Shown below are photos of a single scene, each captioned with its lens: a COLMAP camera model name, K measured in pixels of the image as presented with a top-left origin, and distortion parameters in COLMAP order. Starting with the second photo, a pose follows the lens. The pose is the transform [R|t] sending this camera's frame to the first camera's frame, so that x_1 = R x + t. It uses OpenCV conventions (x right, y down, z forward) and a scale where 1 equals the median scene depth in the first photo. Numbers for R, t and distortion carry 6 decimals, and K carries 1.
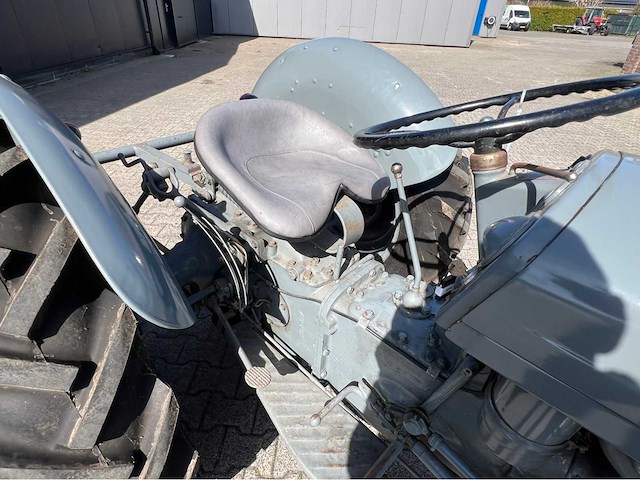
lens RADIAL K [[356.9, 0, 317.9], [0, 356.9, 241.6], [0, 0, 1]] dist [-0.002631, 0.000612]
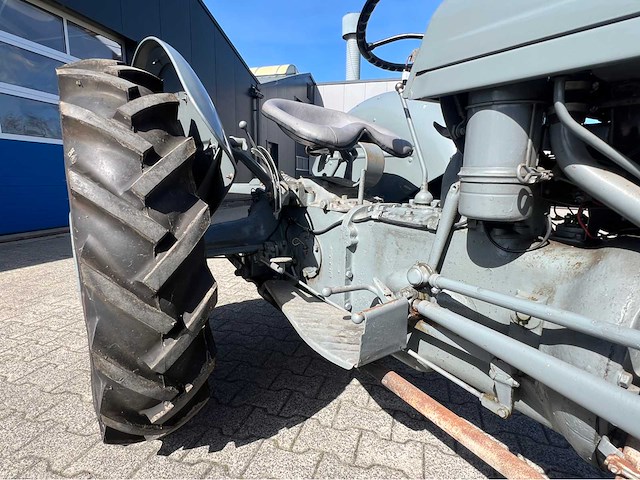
lens RADIAL K [[356.9, 0, 317.9], [0, 356.9, 241.6], [0, 0, 1]] dist [-0.002631, 0.000612]
pose [[0.974603, 0.005982, -0.223859, 0.162689], [-0.096221, 0.913848, -0.394492, 0.627701], [0.202213, 0.406013, 0.891215, -0.002821]]
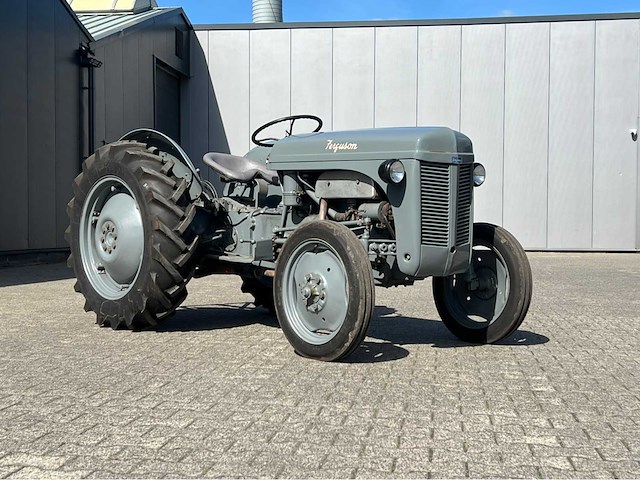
lens RADIAL K [[885.8, 0, 304.4], [0, 885.8, 240.2], [0, 0, 1]] dist [0.191290, -0.000427]
pose [[0.994623, -0.035986, -0.097111, 0.853214], [-0.021775, 0.844063, -0.535801, 3.132664], [0.101249, 0.535035, 0.838741, -3.458633]]
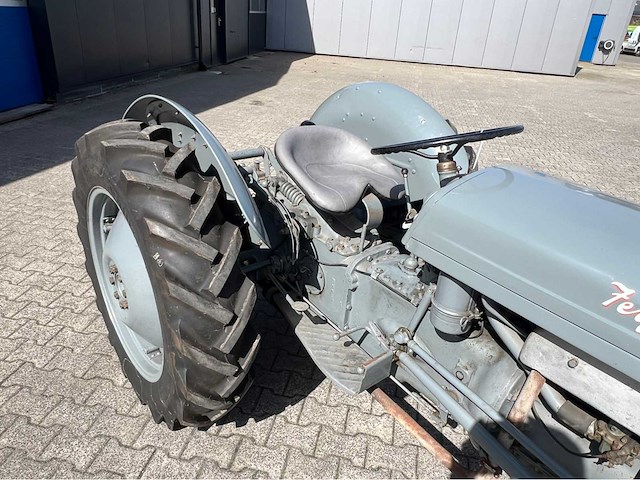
lens RADIAL K [[469.4, 0, 320.0], [0, 469.4, 240.0], [0, 0, 1]] dist [0.002724, 0.000065]
pose [[0.990263, 0.081642, -0.112754, 0.090319], [-0.096761, 0.985989, -0.135877, 0.302796], [0.100081, 0.145464, 0.984289, -0.774300]]
